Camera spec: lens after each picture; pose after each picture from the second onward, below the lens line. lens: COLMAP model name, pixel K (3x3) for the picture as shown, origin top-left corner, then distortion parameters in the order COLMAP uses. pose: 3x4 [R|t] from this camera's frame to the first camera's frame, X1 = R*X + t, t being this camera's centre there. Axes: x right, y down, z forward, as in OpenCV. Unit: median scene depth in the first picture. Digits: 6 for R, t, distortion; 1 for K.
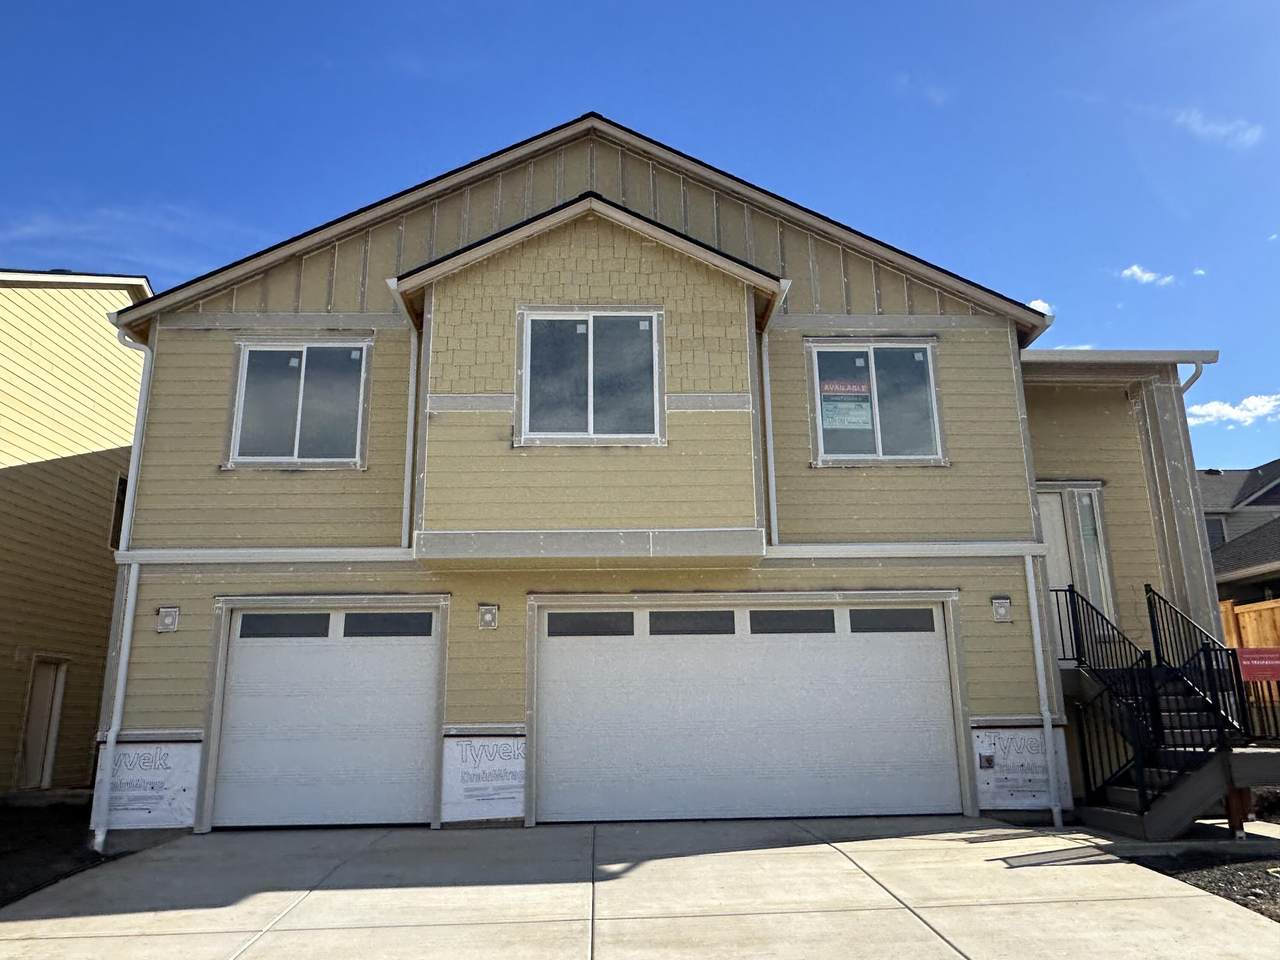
lens RADIAL K [[907.1, 0, 640.0], [0, 907.1, 480.0], [0, 0, 1]] dist [-0.002513, 0.002202]
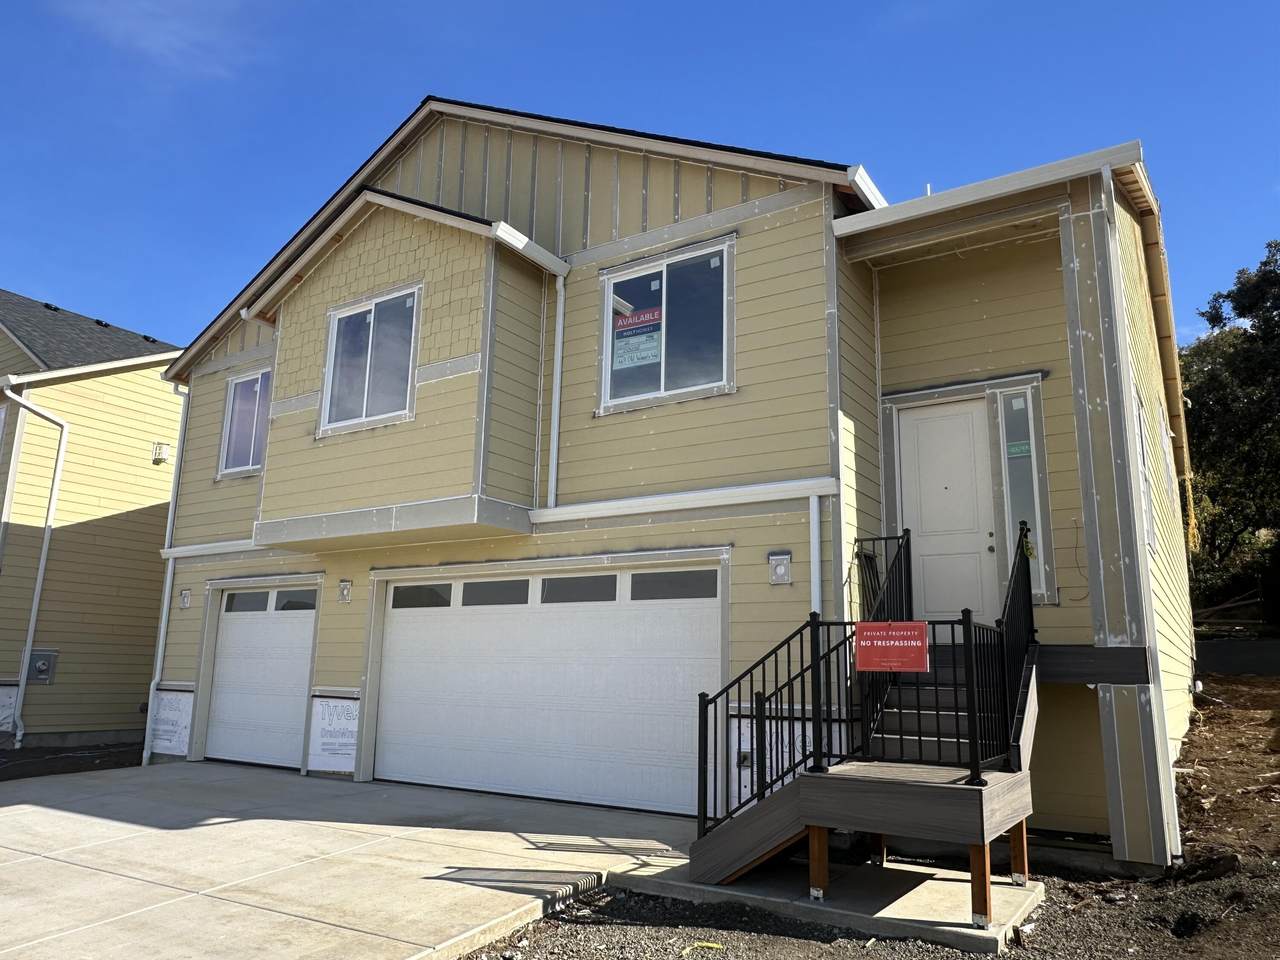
lens RADIAL K [[906.7, 0, 640.0], [0, 906.7, 480.0], [0, 0, 1]] dist [-0.005865, -0.000817]
pose [[0.811551, -0.091912, -0.577007, 0.765522], [0.120275, 0.992679, 0.011041, 0.044920], [0.571768, -0.078360, 0.816664, 0.303614]]
